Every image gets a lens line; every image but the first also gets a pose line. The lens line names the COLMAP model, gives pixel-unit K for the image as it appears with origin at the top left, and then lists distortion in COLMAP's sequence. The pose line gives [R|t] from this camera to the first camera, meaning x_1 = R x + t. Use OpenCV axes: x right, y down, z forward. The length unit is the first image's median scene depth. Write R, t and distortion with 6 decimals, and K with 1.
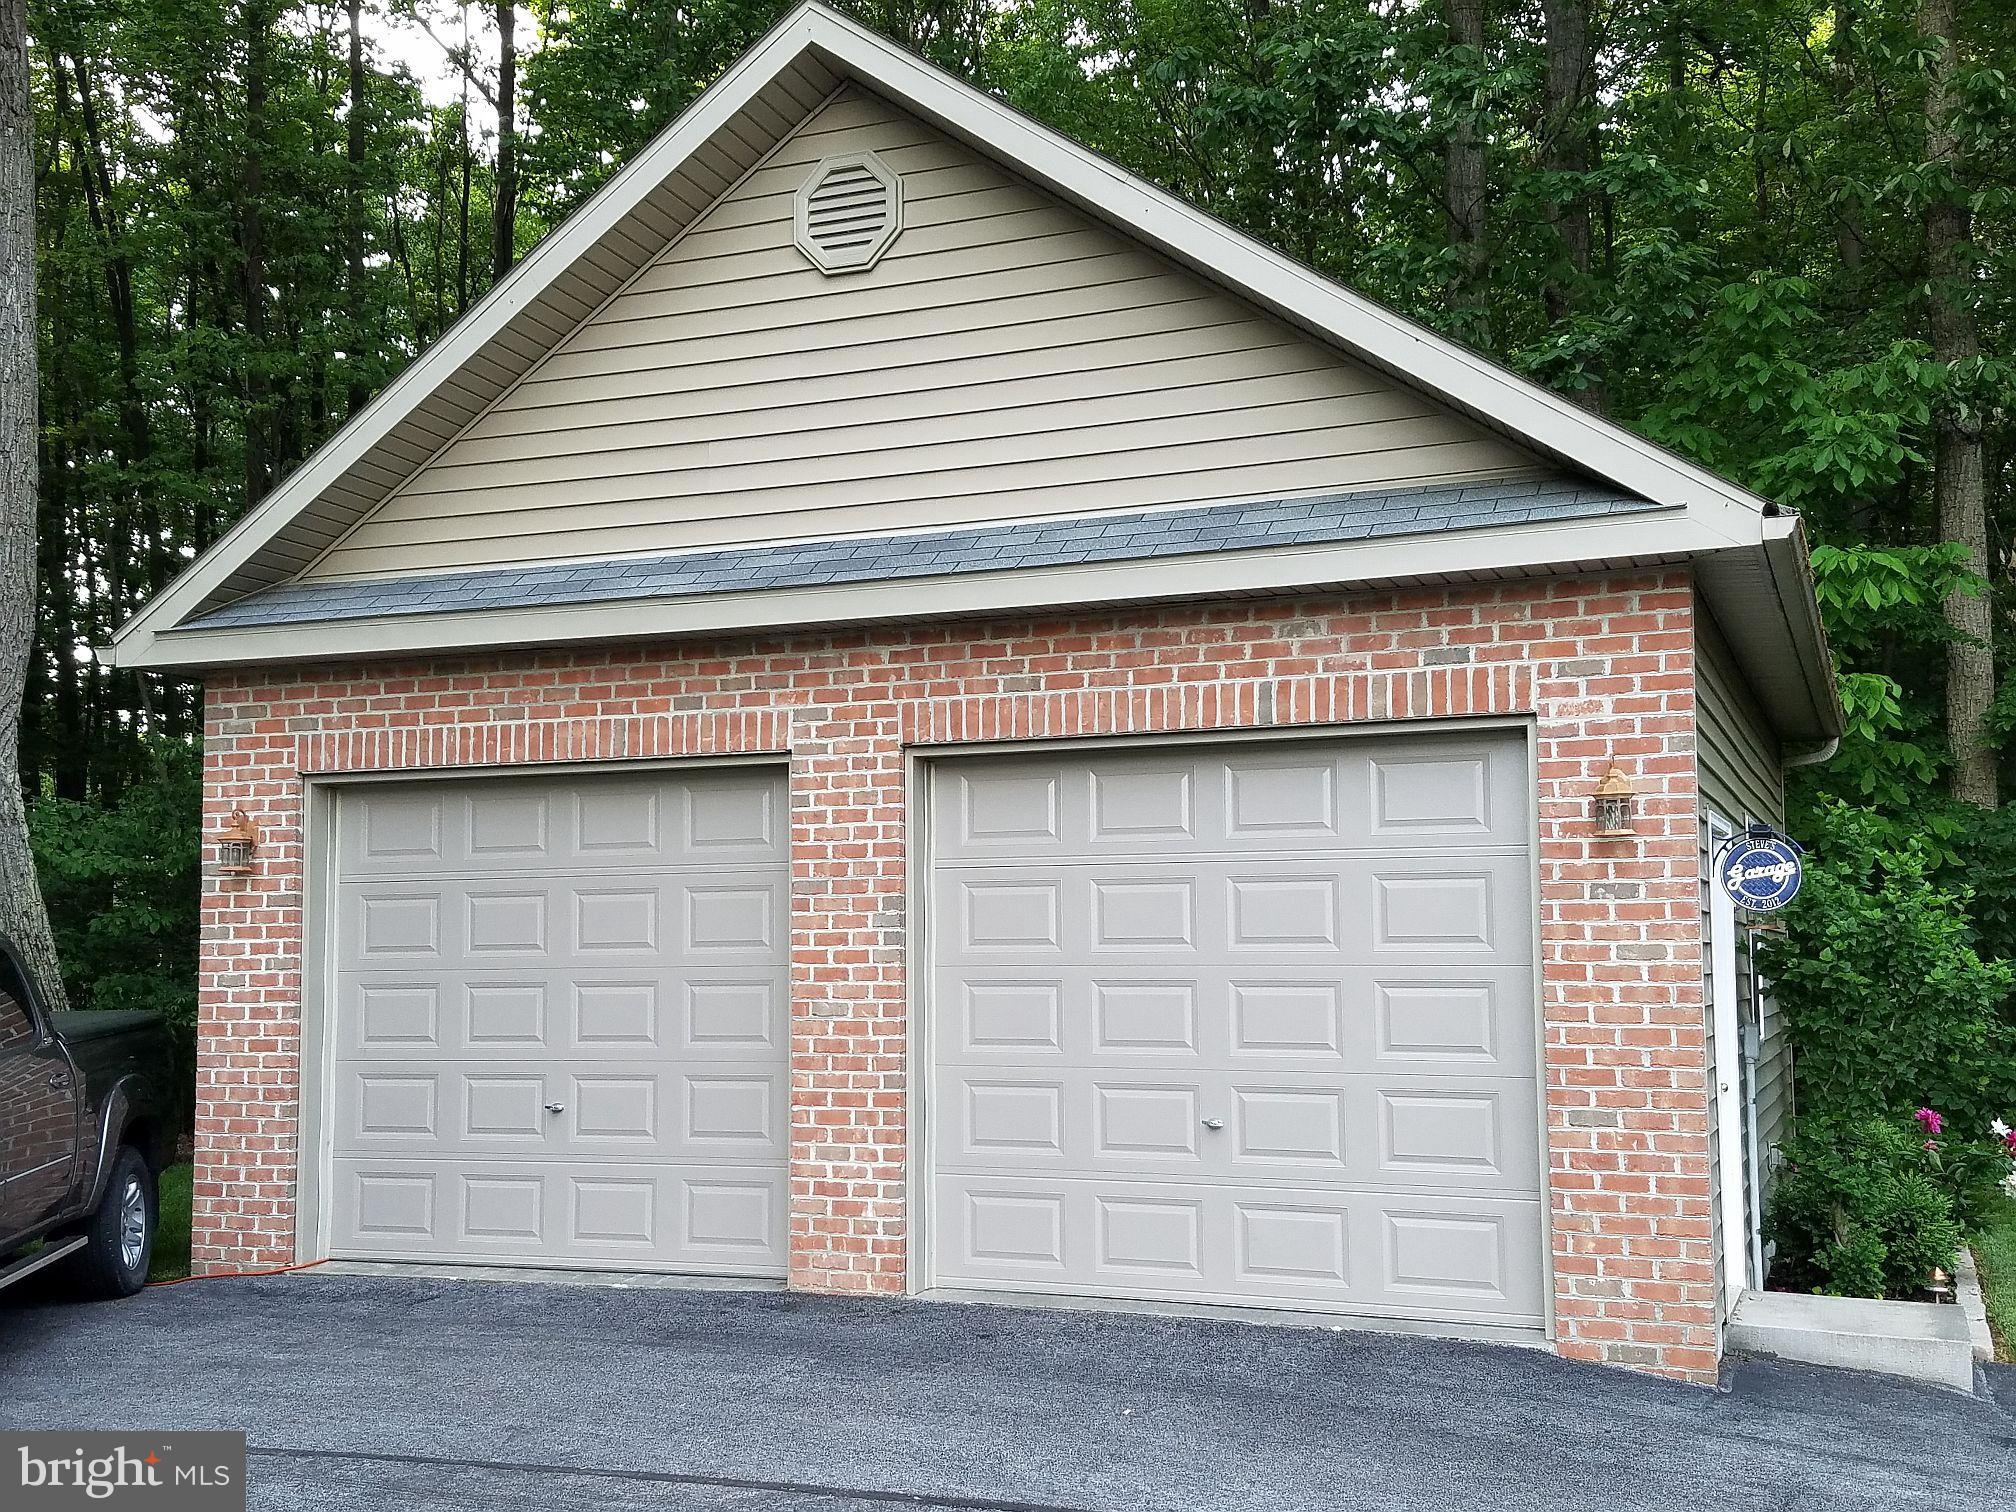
lens RADIAL K [[1943.1, 0, 1005.7], [0, 1943.1, 838.5], [0, 0, 1]] dist [0.002972, 0.001398]
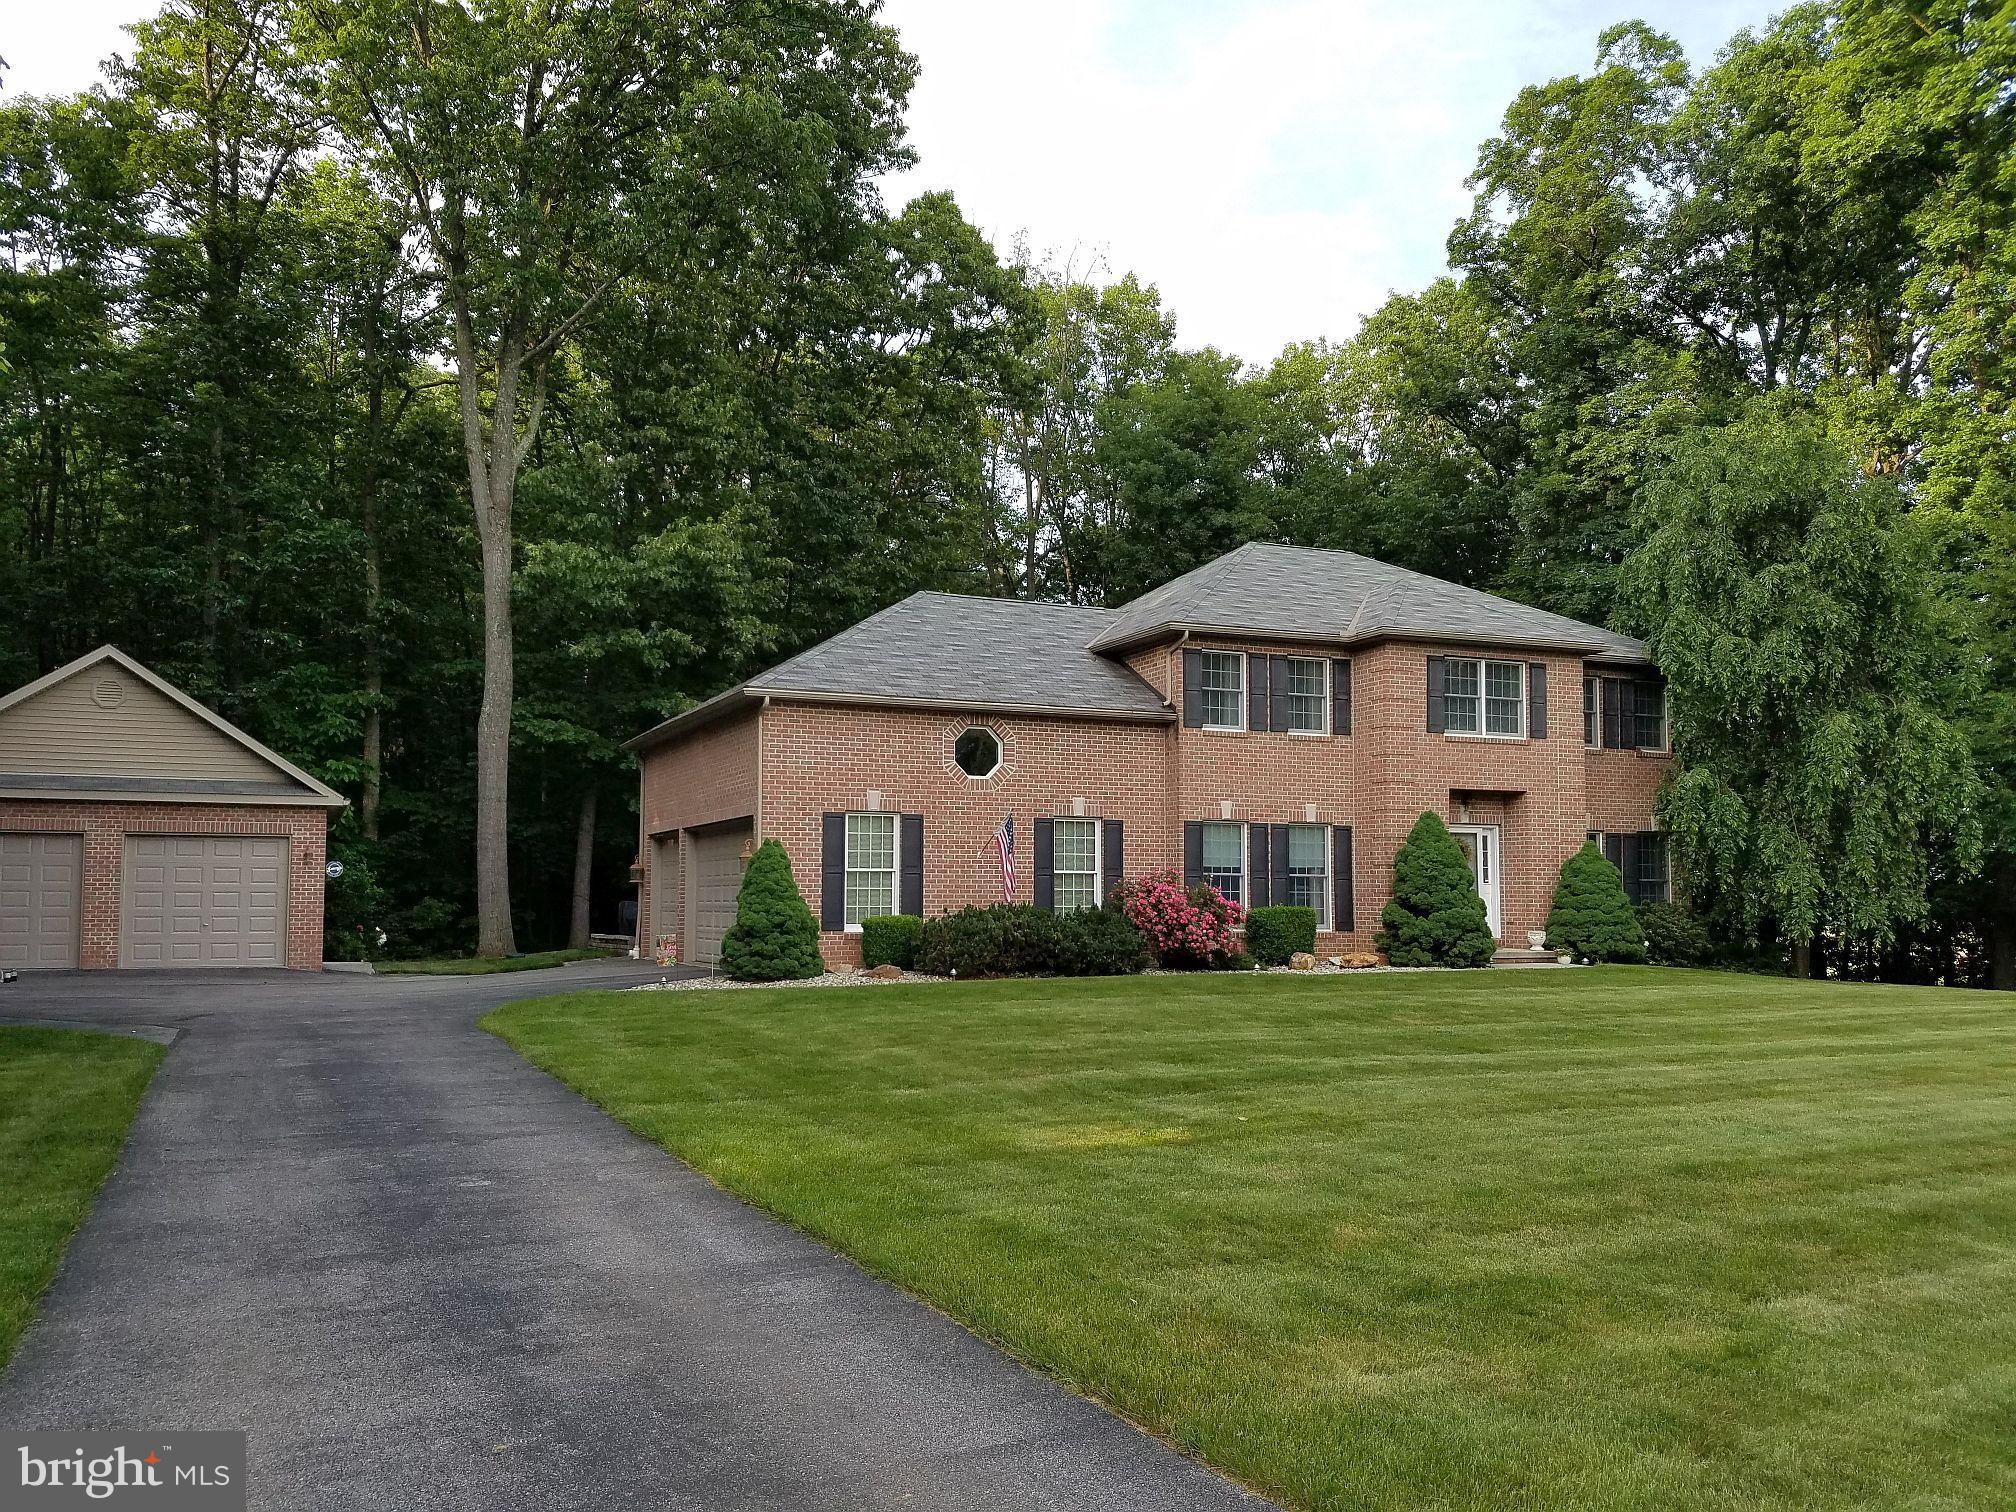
lens RADIAL K [[1768.0, 0, 1014.2], [0, 1768.0, 796.3], [0, 0, 1]] dist [0.318344, -0.706934]
pose [[0.681599, 0.048078, 0.730145, -1.514905], [-0.046944, 0.998657, -0.021936, -0.120426], [-0.730219, -0.019324, 0.682940, -2.830601]]
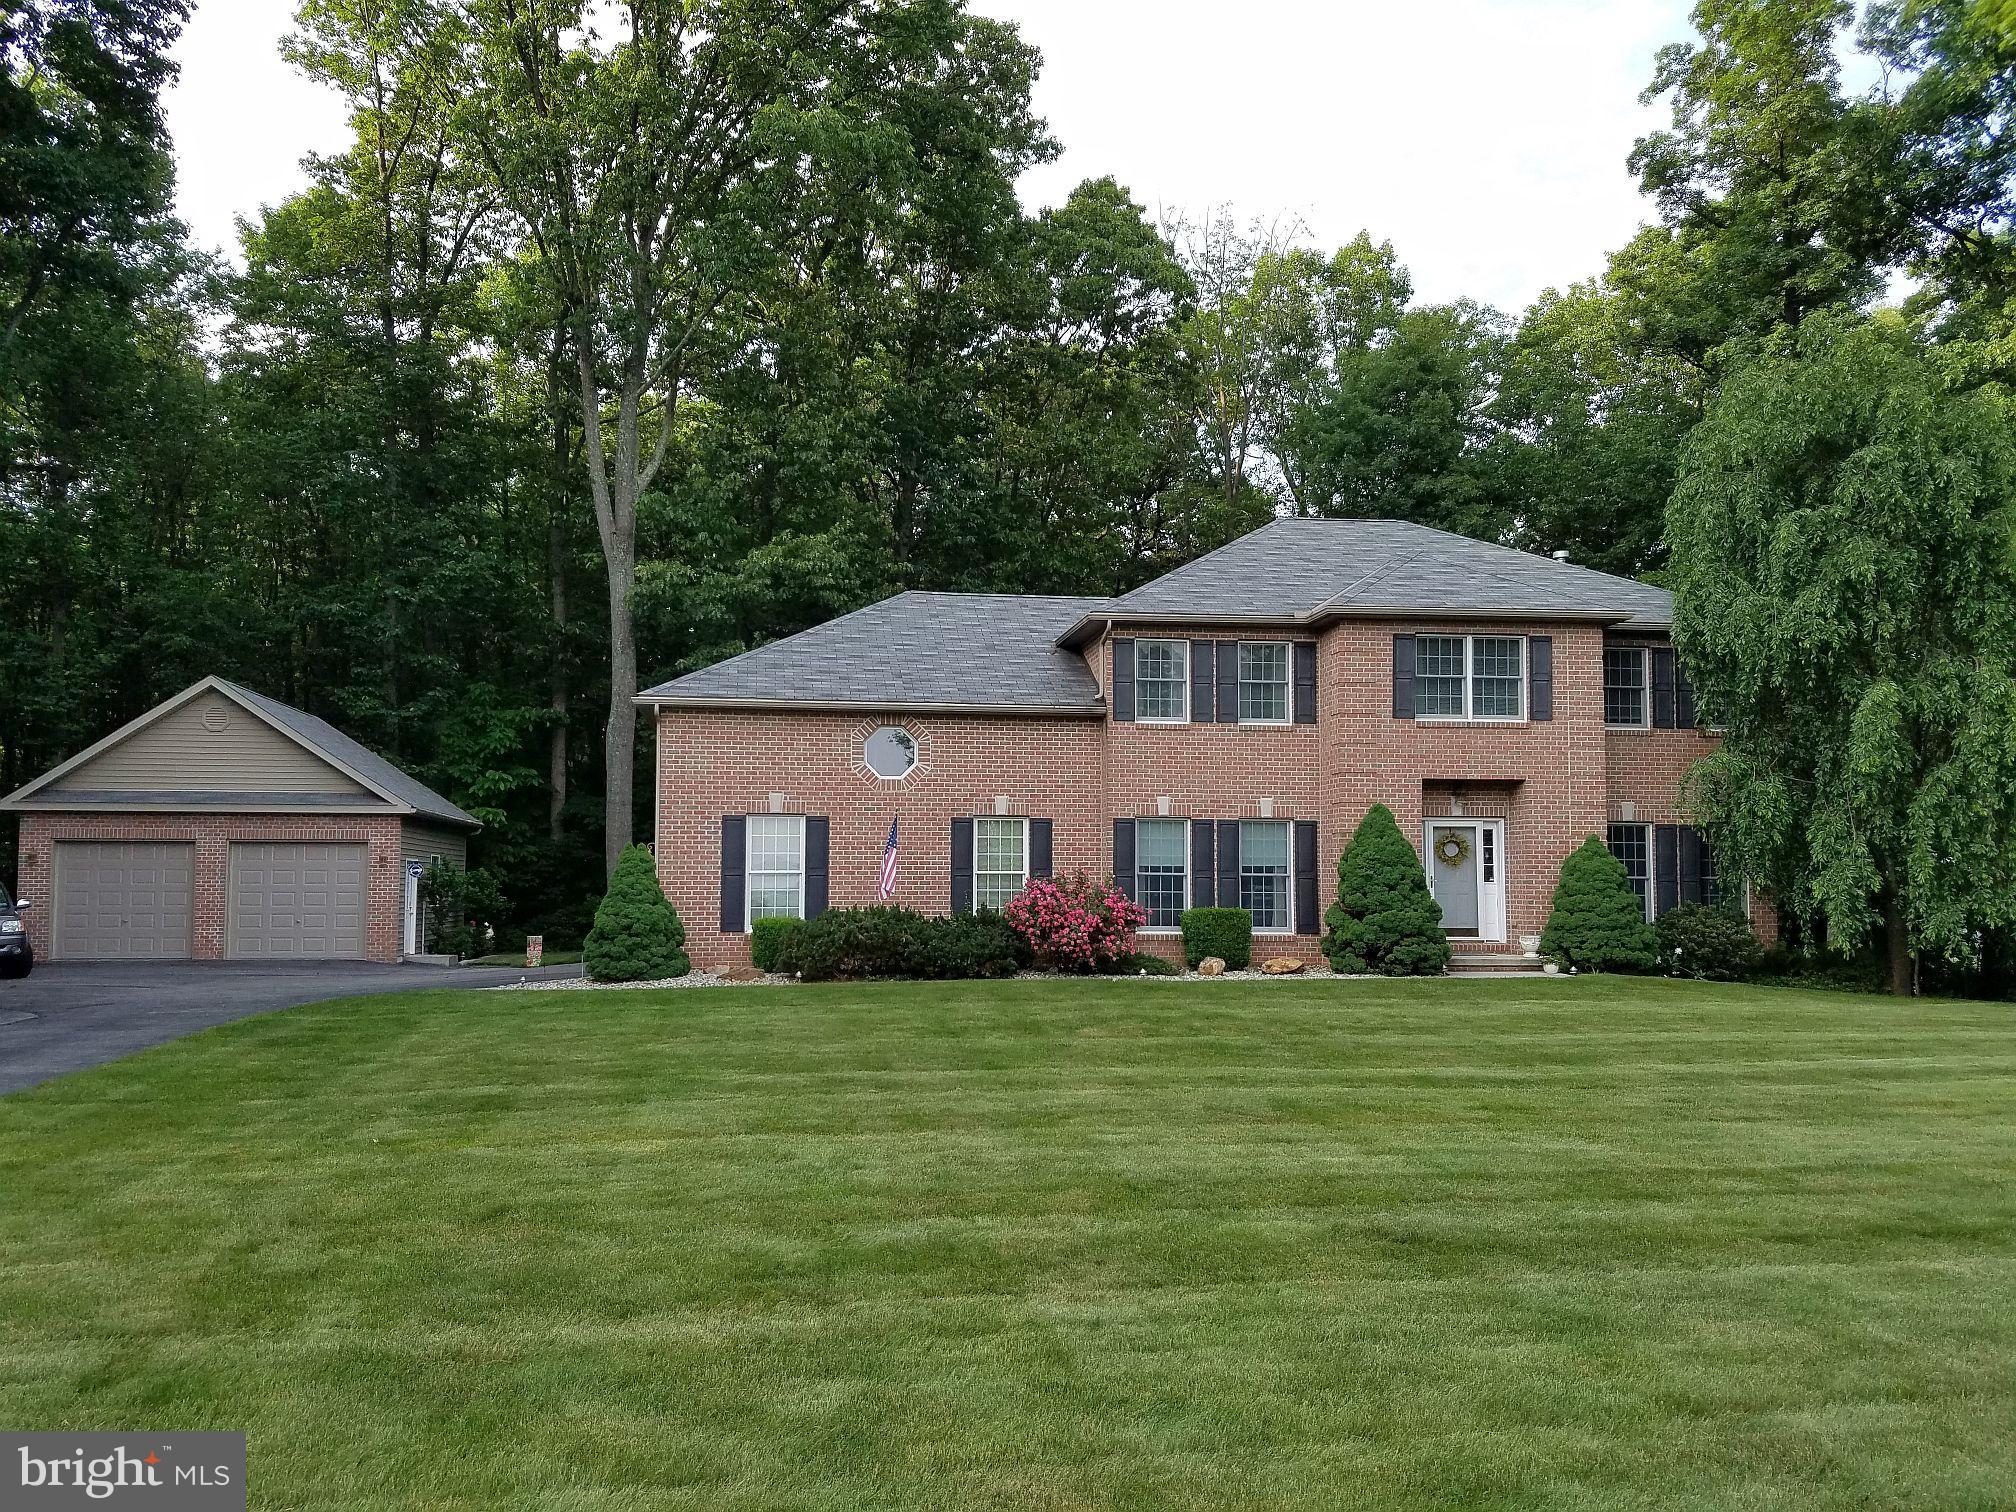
lens RADIAL K [[1768.0, 0, 1014.2], [0, 1768.0, 796.3], [0, 0, 1]] dist [0.318344, -0.706934]
pose [[0.876523, 0.030685, 0.480381, -0.485561], [-0.033224, 0.999443, -0.003220, -0.190857], [-0.480213, -0.013138, 0.877054, -3.551366]]
